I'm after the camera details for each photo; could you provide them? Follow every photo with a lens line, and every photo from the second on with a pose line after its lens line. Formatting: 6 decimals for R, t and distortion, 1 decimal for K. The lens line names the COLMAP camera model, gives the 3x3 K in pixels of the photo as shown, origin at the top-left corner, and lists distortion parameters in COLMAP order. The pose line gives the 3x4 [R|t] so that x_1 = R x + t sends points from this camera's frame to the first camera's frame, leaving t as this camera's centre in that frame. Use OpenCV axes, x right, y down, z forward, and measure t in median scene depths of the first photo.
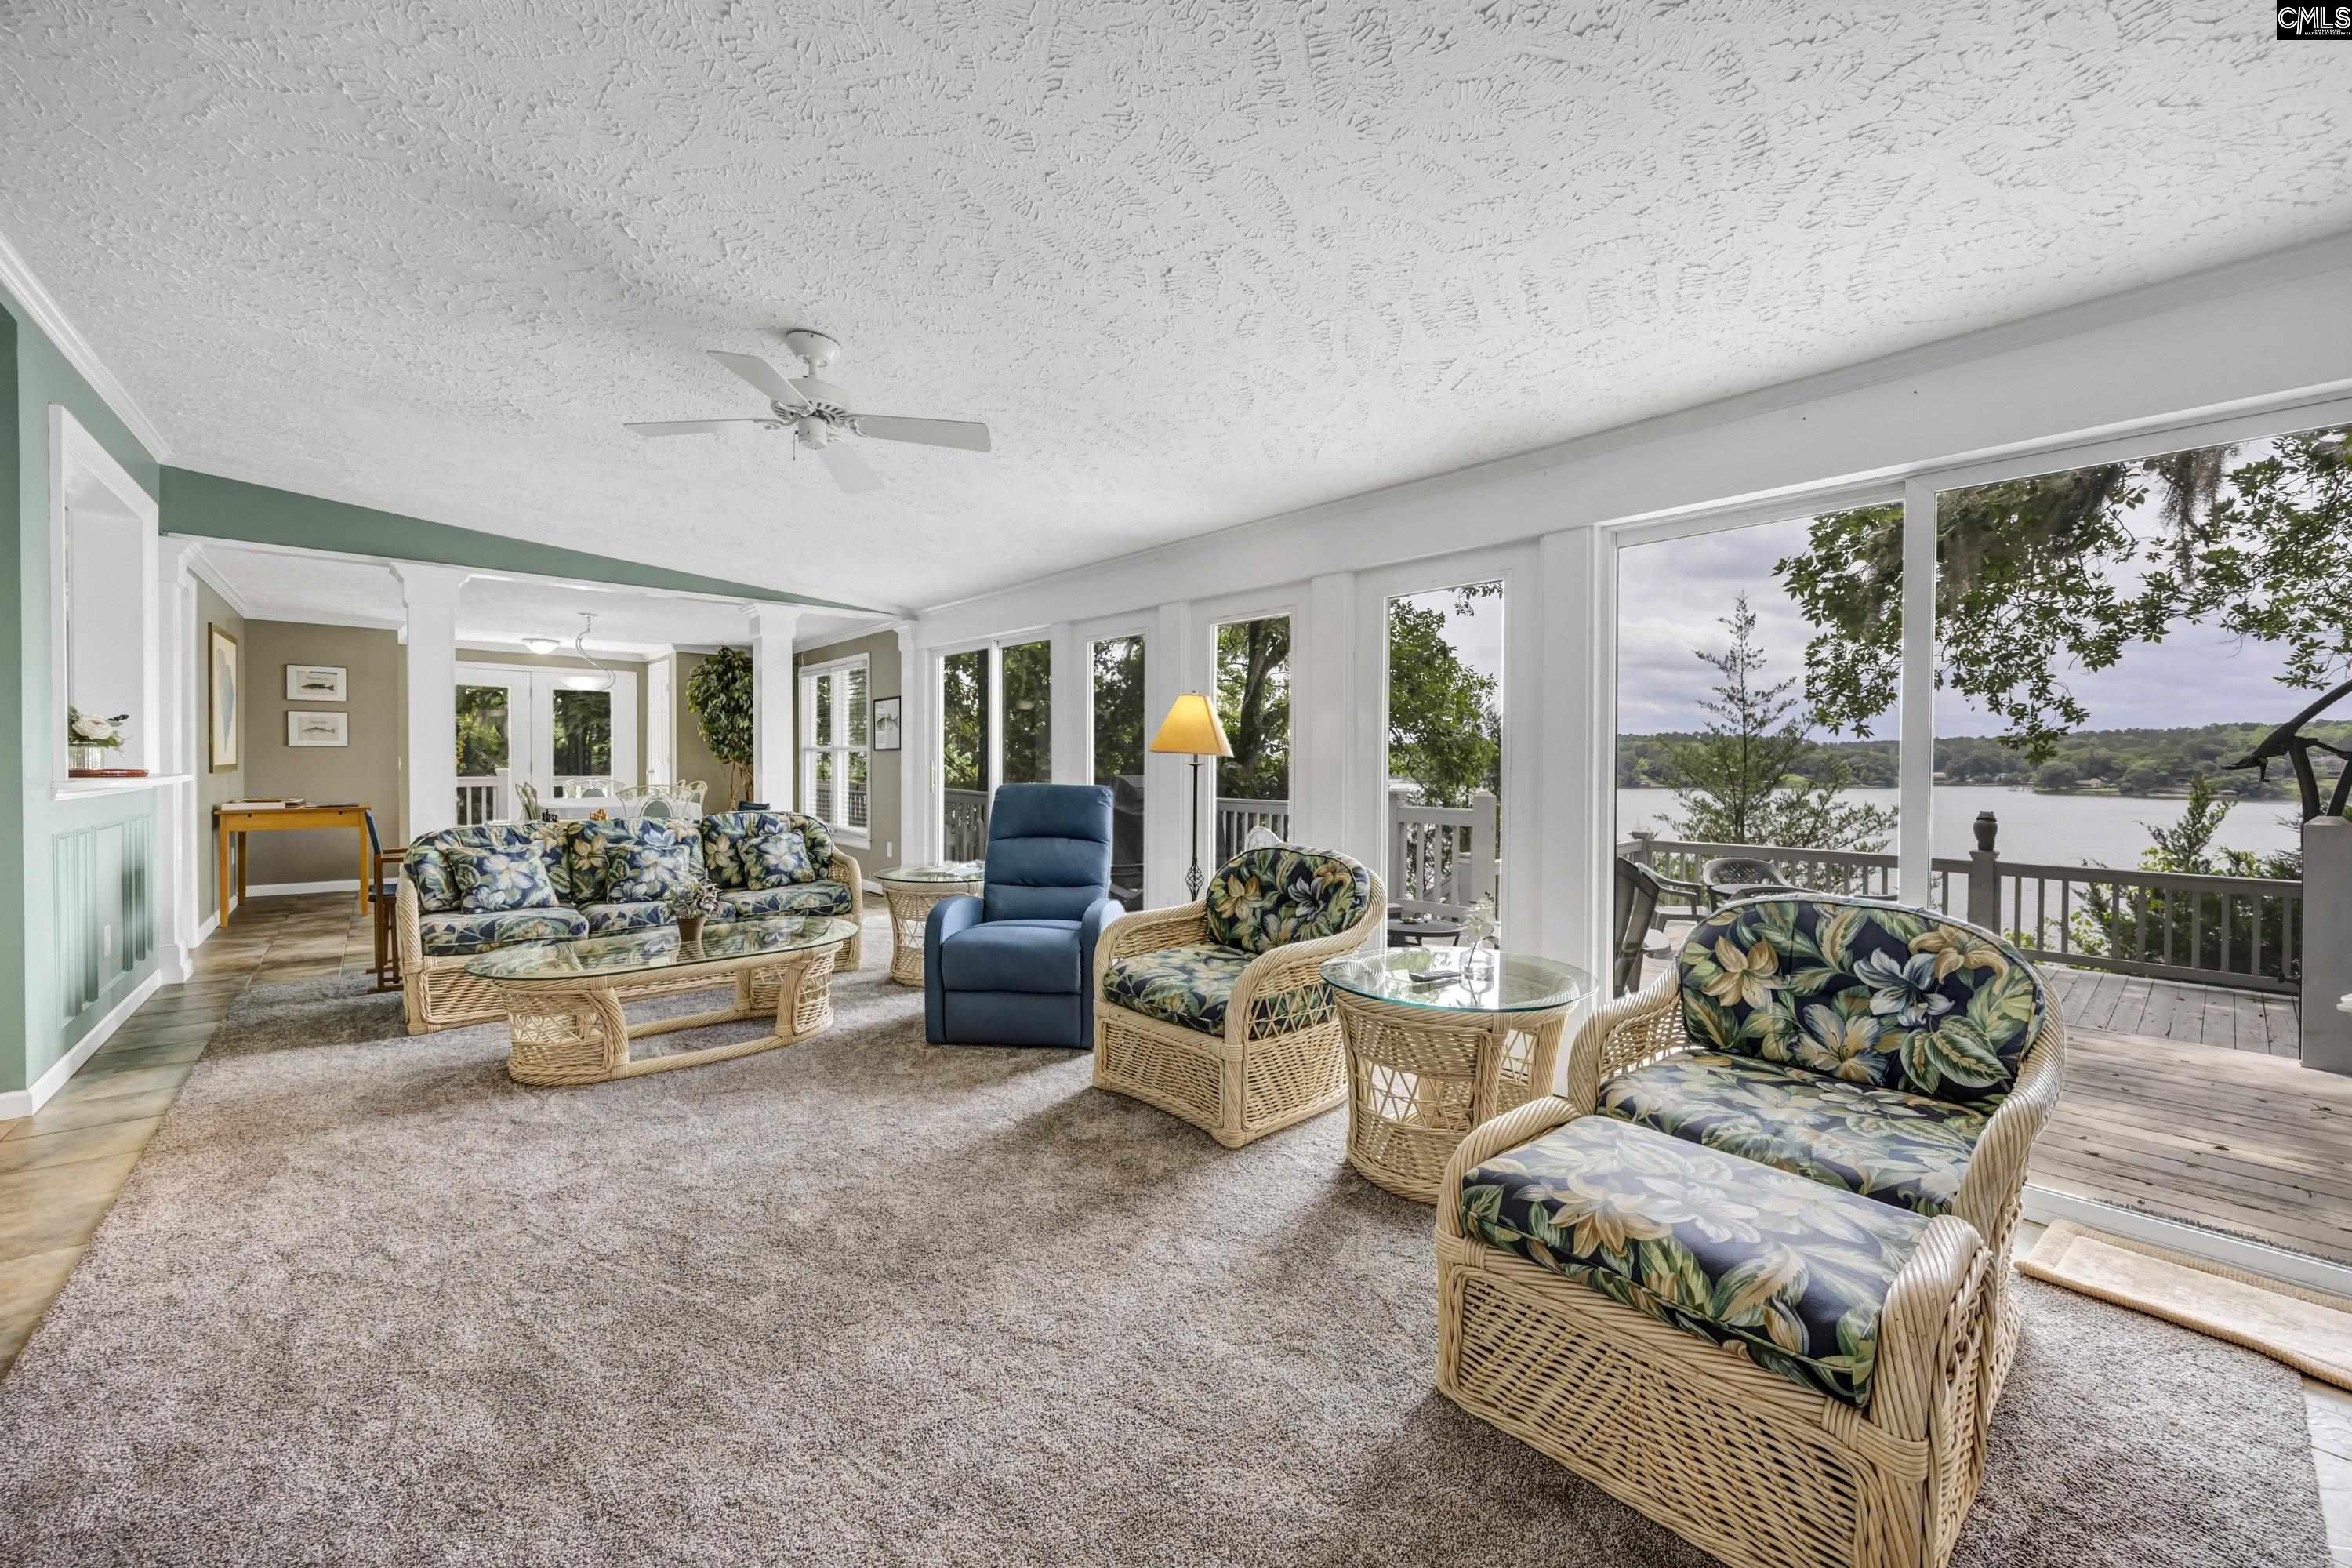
lens RADIAL K [[909.1, 0, 1181.9], [0, 909.1, 777.5], [0, 0, 1]] dist [-0.003936, 0.001209]
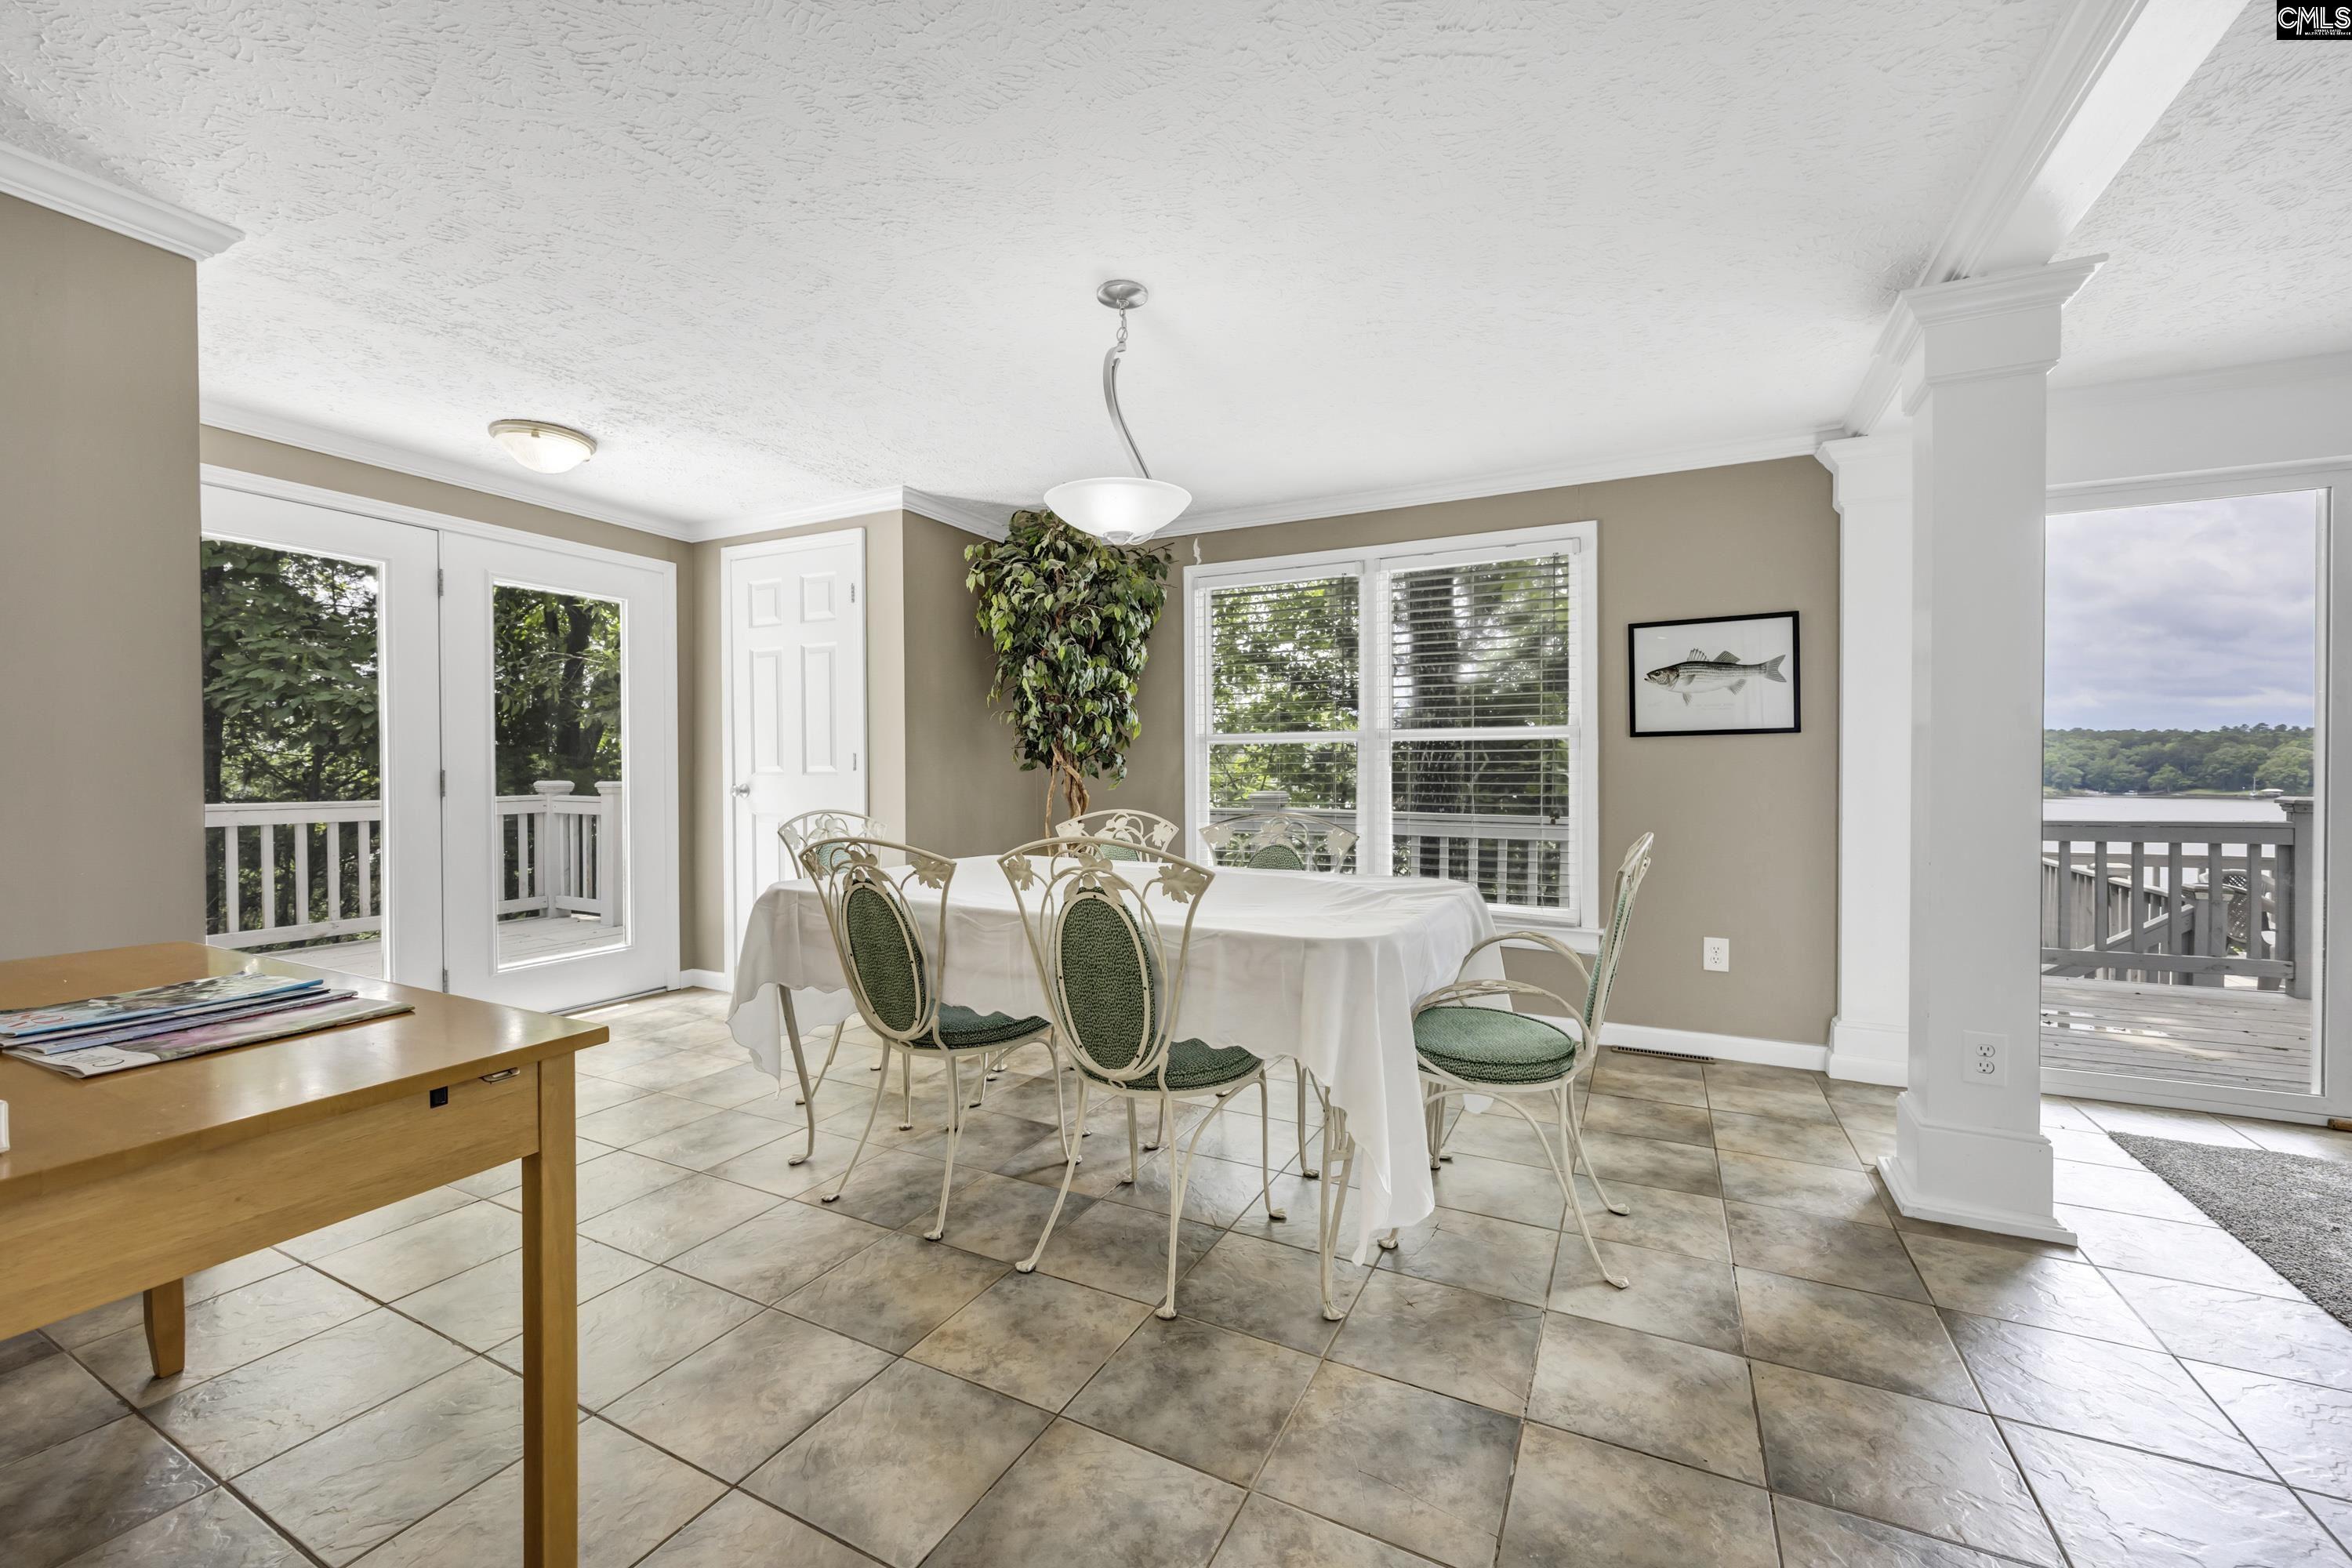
lens RADIAL K [[909.1, 0, 1190.6], [0, 909.1, 779.3], [0, 0, 1]] dist [-0.003936, 0.001209]
pose [[0.932314, -0.003822, 0.361631, -1.706807], [0.005888, 0.999972, -0.004610, -0.017755], [-0.361603, 0.006427, 0.932310, 1.586489]]
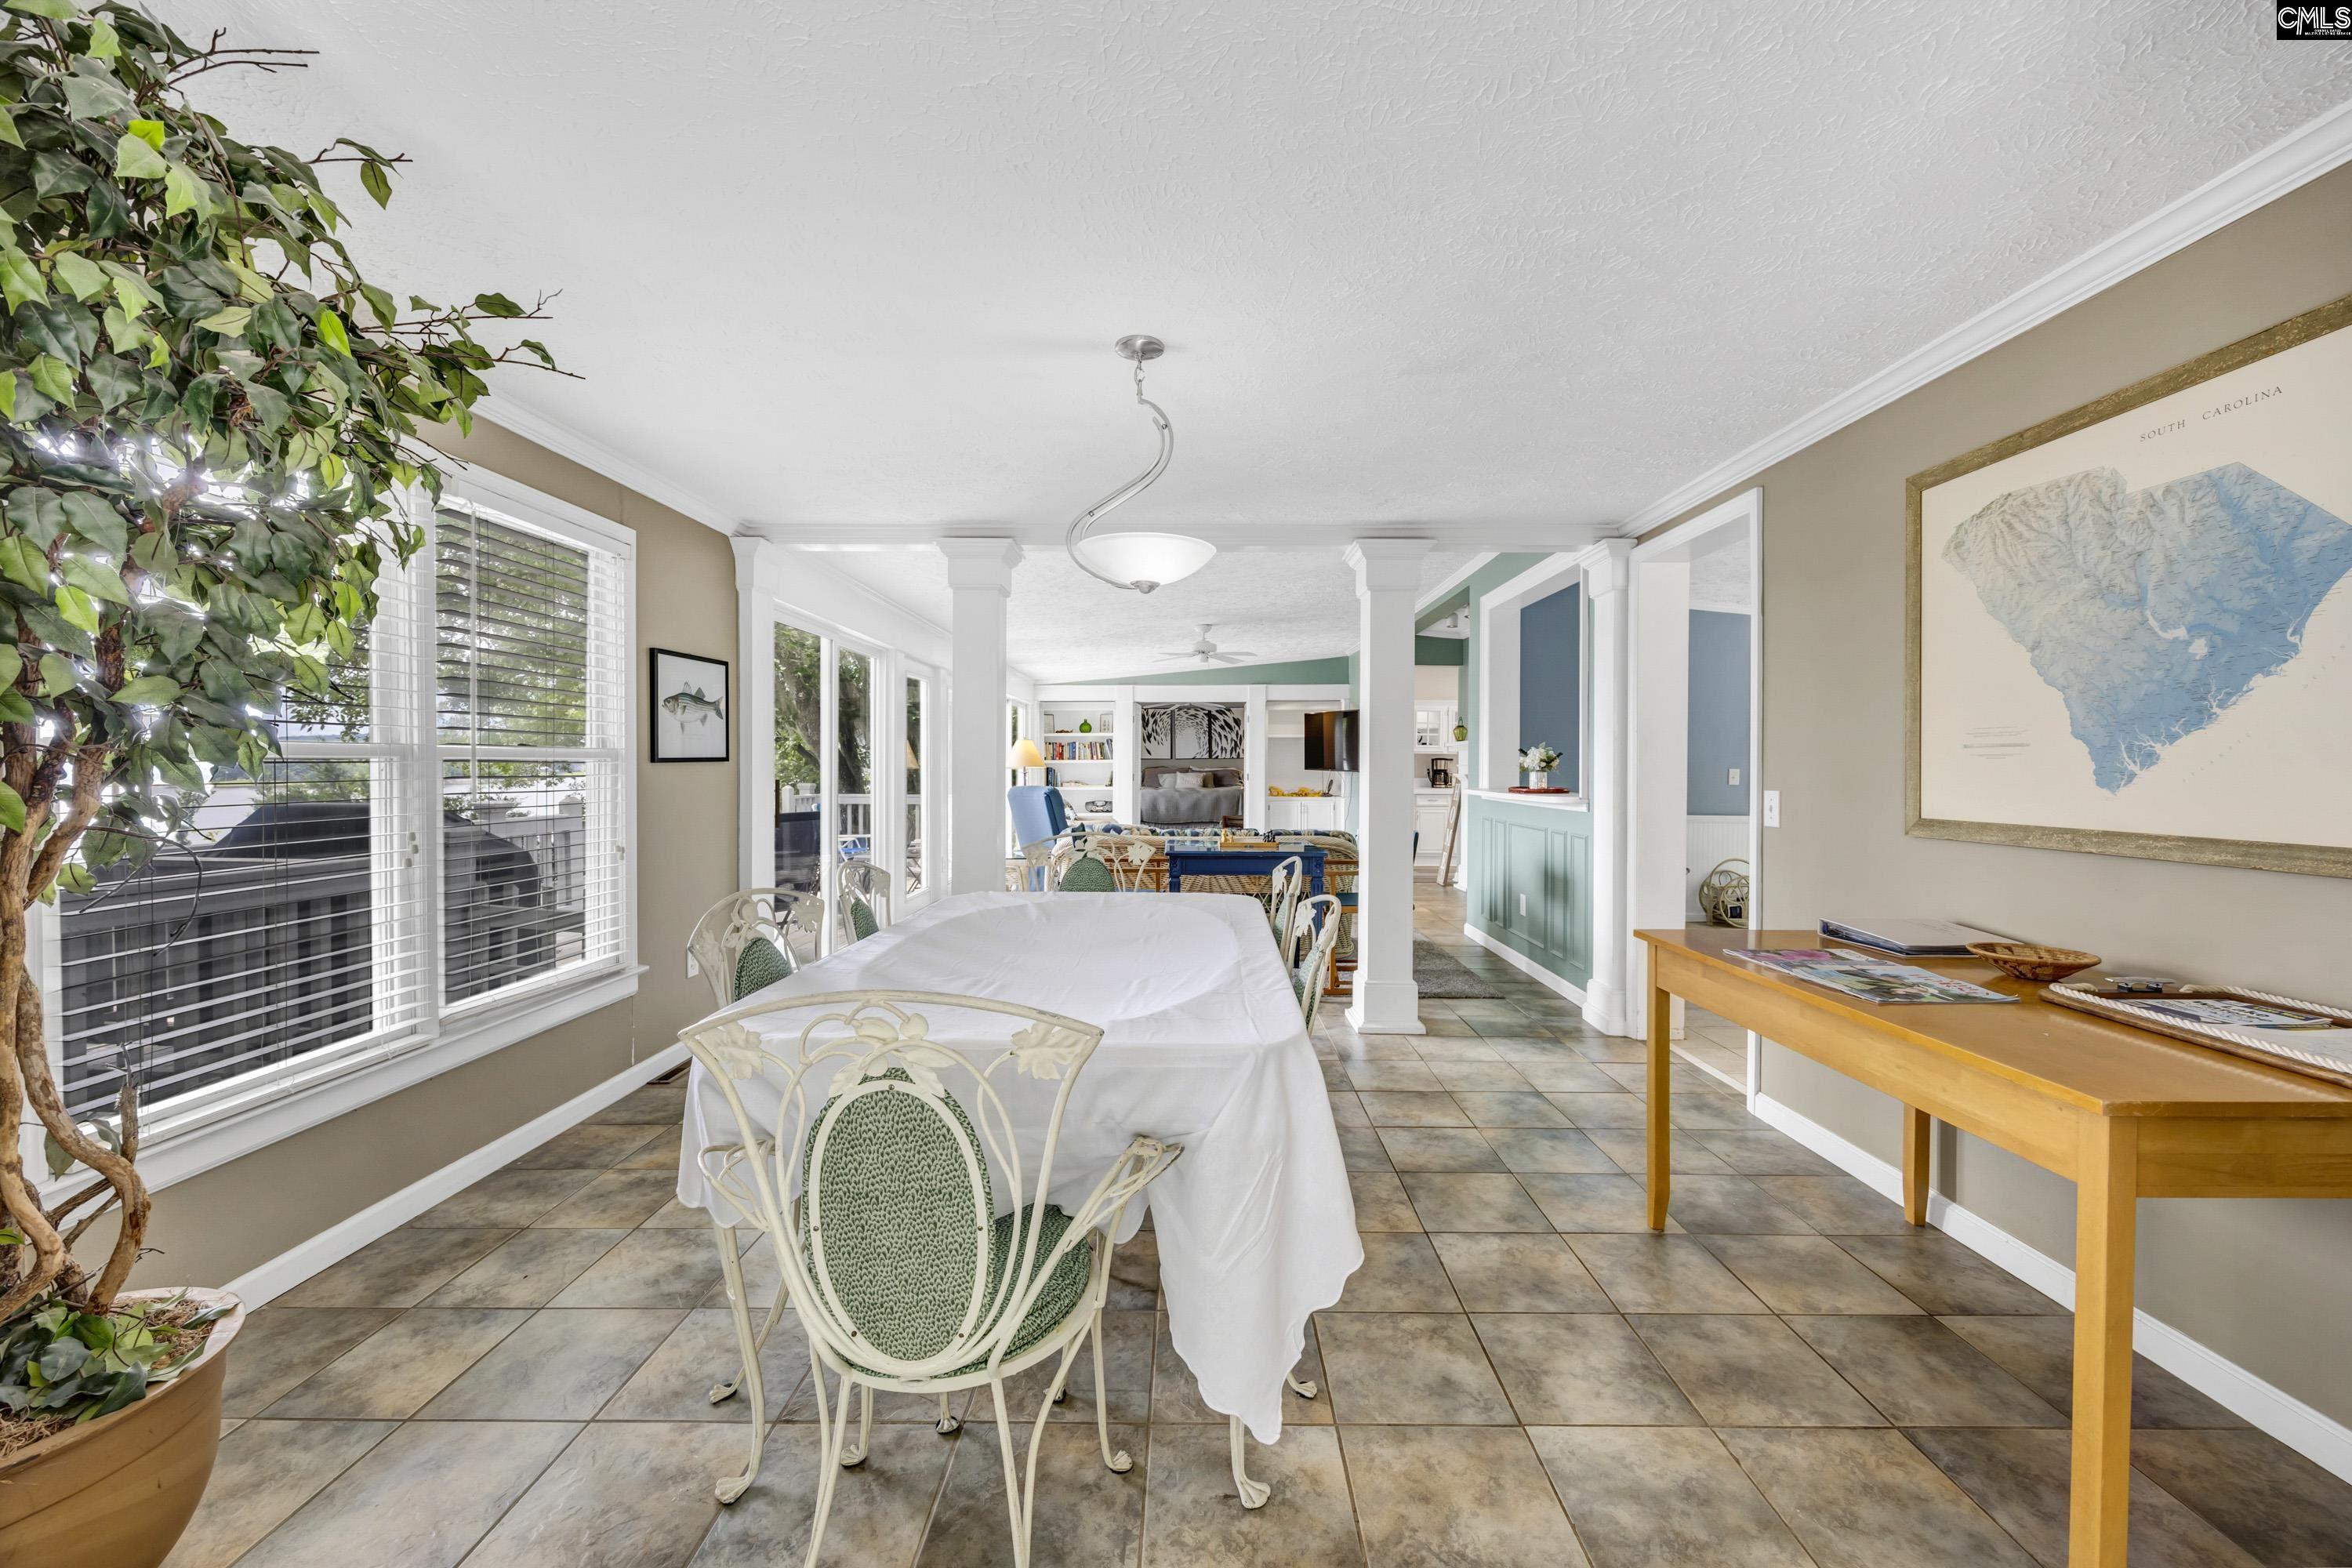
lens RADIAL K [[958.1, 0, 1186.6], [0, 958.1, 770.1], [0, 0, 1]] dist [0.000642, 0.000017]
pose [[-0.750198, -0.013489, 0.661076, -2.040652], [0.003259, 0.999704, 0.024097, -0.087453], [-0.661205, 0.020232, -0.749932, 2.844953]]
